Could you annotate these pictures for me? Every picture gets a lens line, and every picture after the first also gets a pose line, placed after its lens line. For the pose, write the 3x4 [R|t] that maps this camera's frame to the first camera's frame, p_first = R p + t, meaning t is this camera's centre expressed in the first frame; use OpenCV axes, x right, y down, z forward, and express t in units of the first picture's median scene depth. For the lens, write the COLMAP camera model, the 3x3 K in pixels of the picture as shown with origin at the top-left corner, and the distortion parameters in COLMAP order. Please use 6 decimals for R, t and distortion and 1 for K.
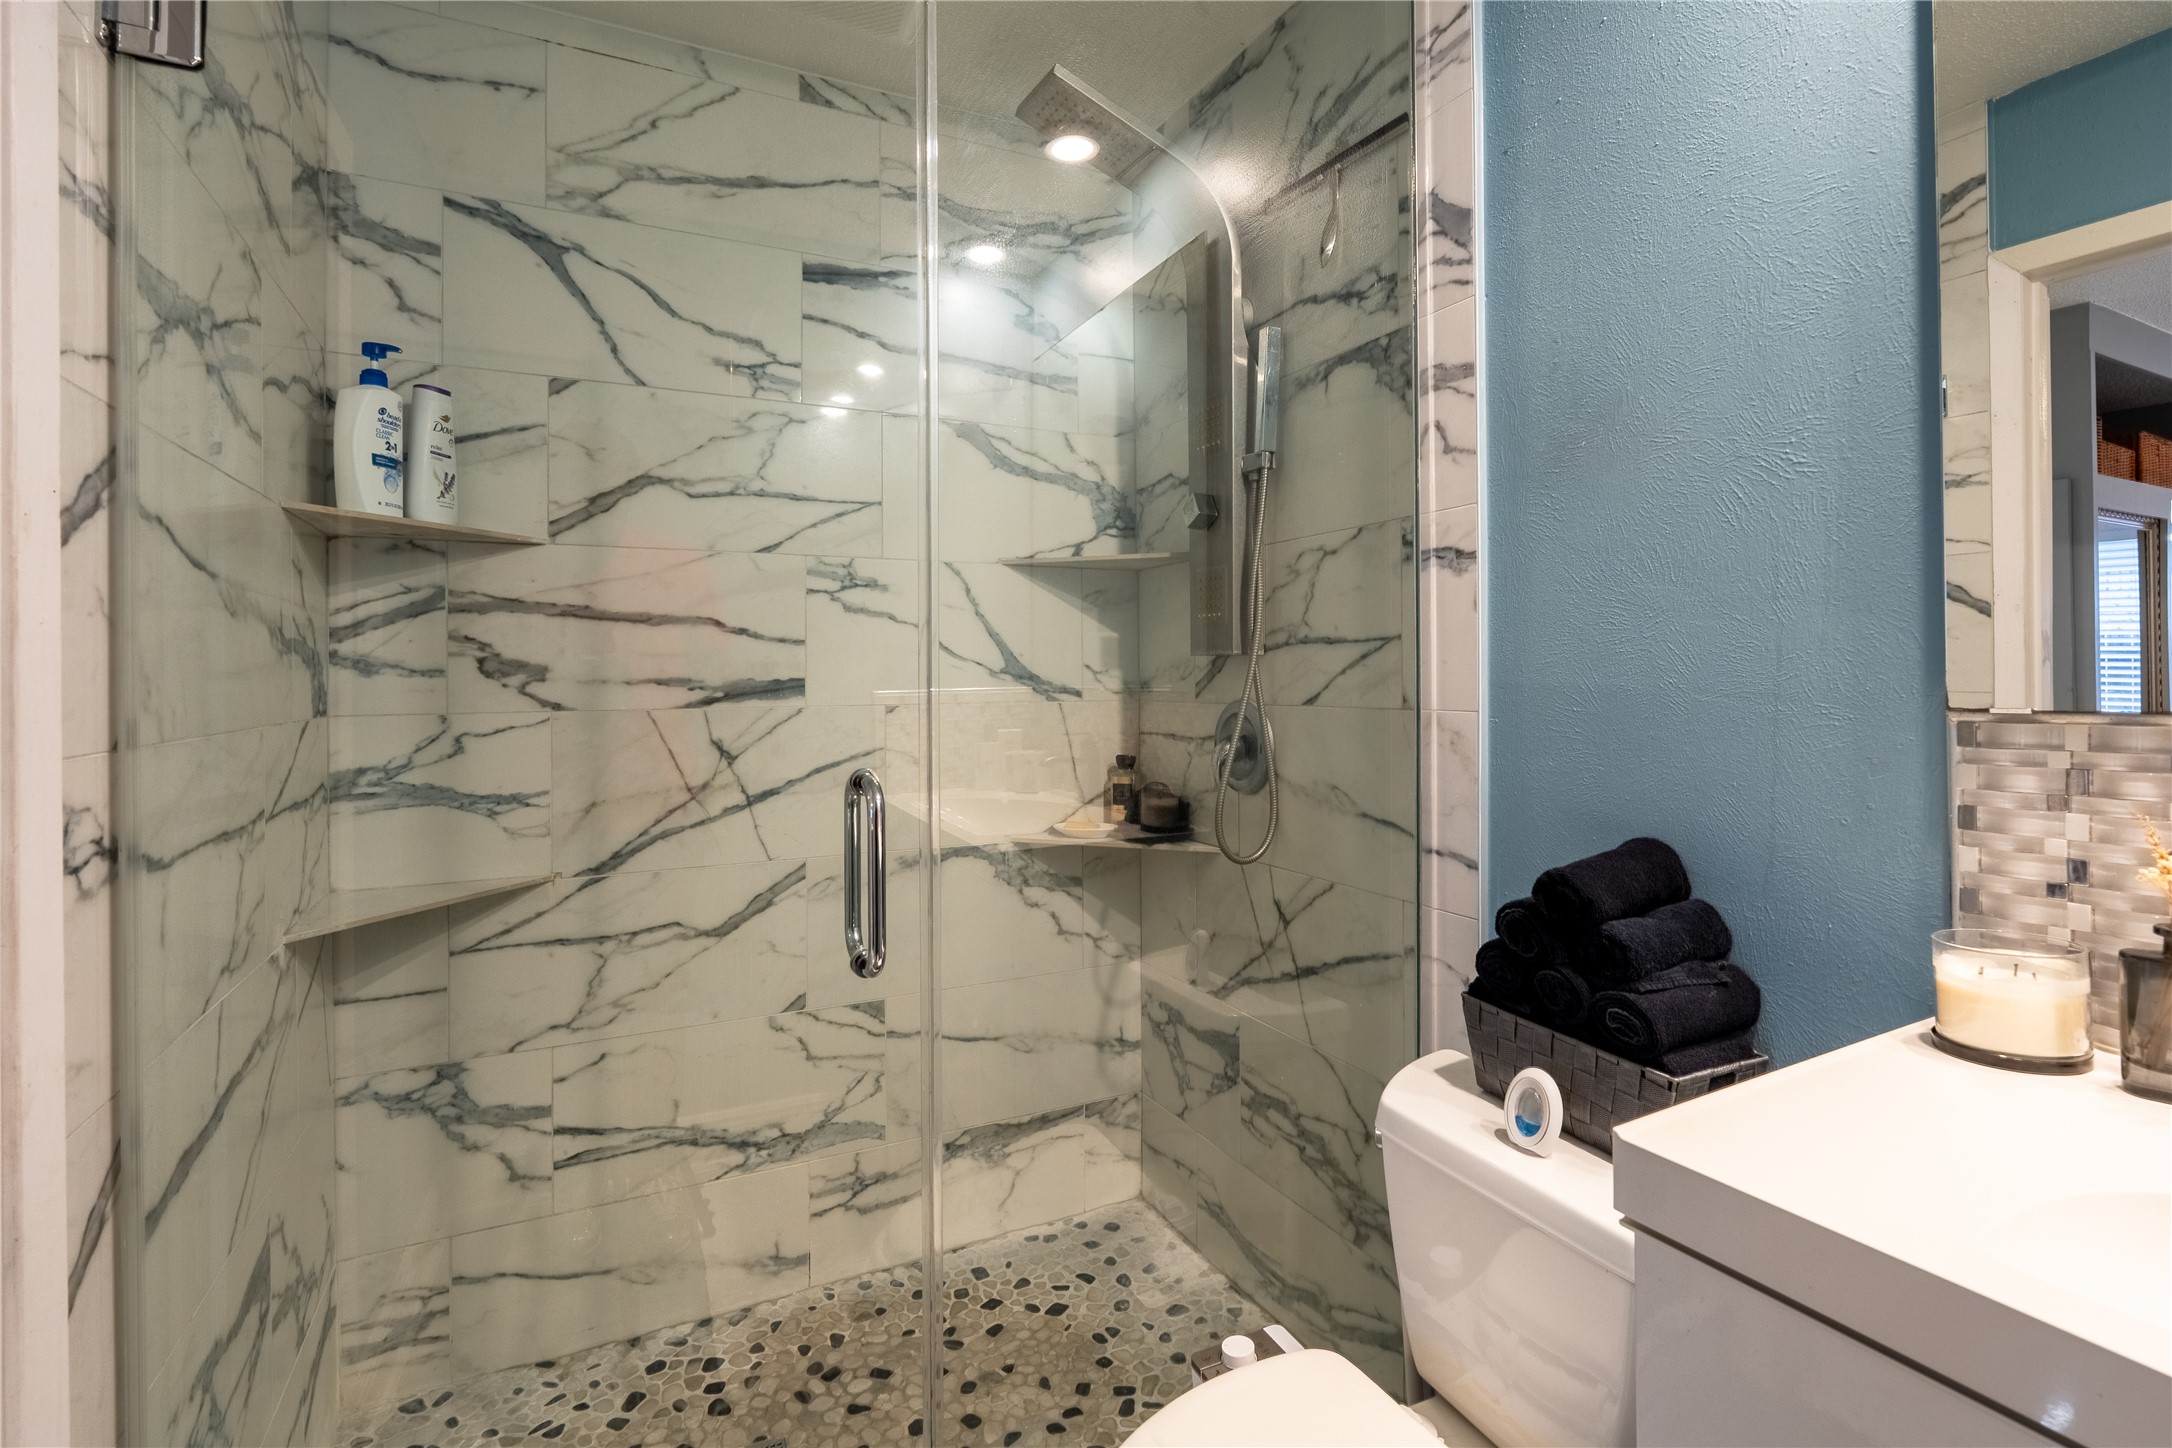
lens RADIAL K [[1038.8, 0, 1152.4], [0, 1038.8, 678.4], [0, 0, 1]] dist [-0.006976, 0.001141]
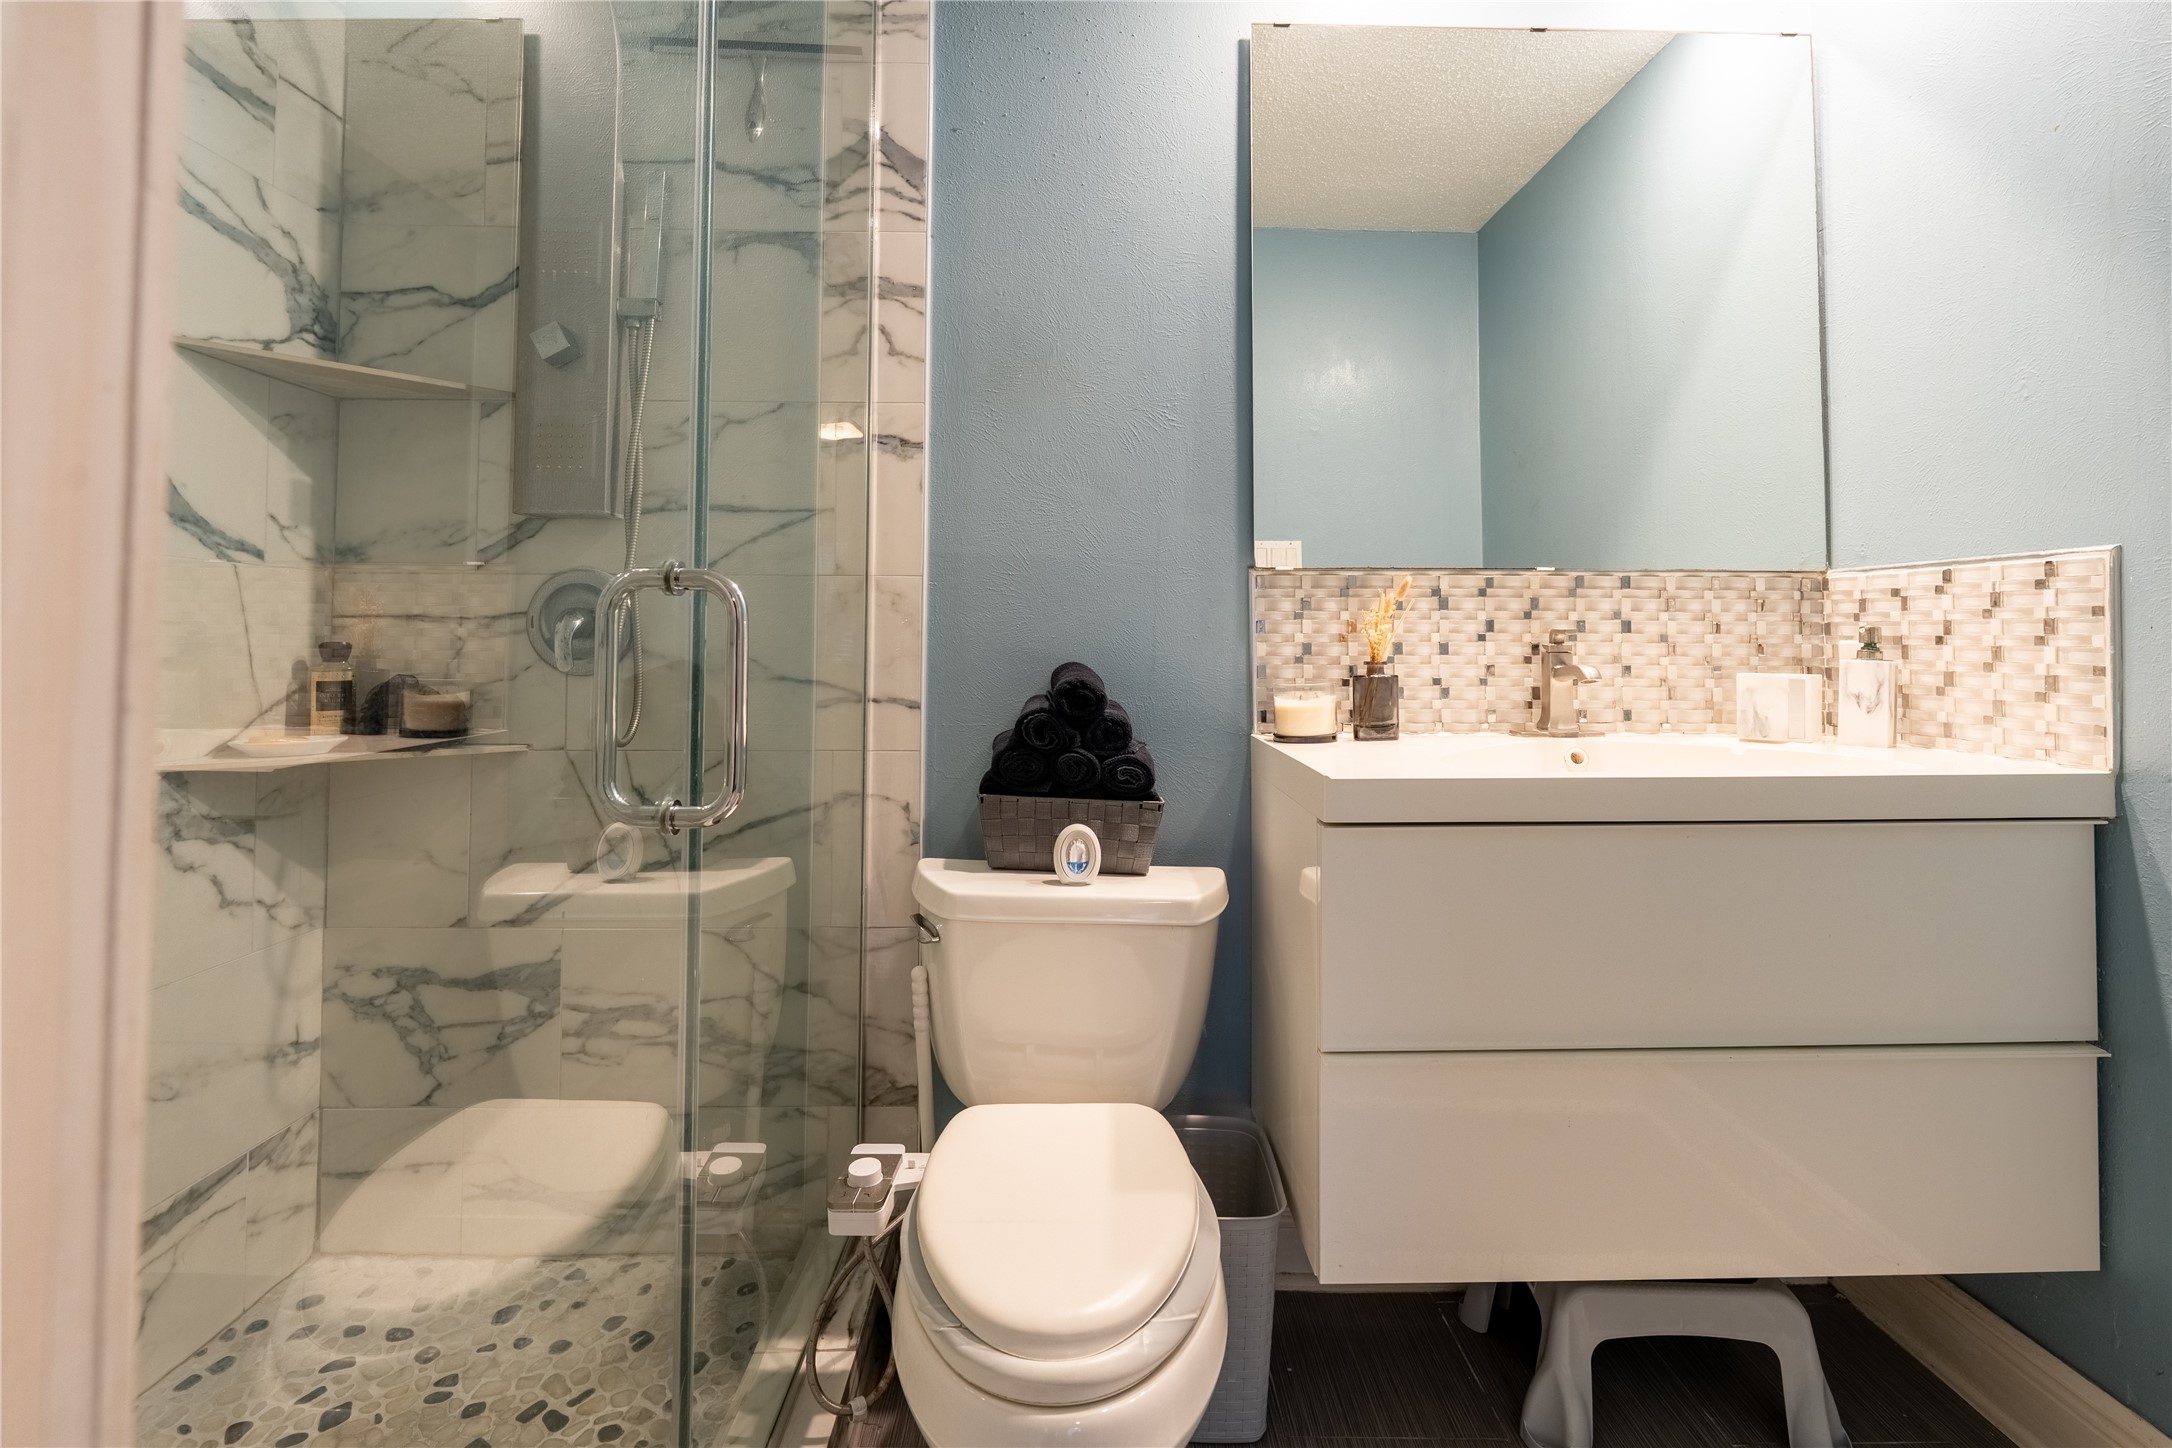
lens RADIAL K [[969.6, 0, 1117.0], [0, 969.6, 614.3], [0, 0, 1]] dist [-0.006141, 0.000010]
pose [[0.453938, 0.030814, 0.890500, -0.505531], [-0.002430, 0.999441, -0.033345, 0.098705], [-0.891030, 0.012973, 0.453759, 0.256163]]
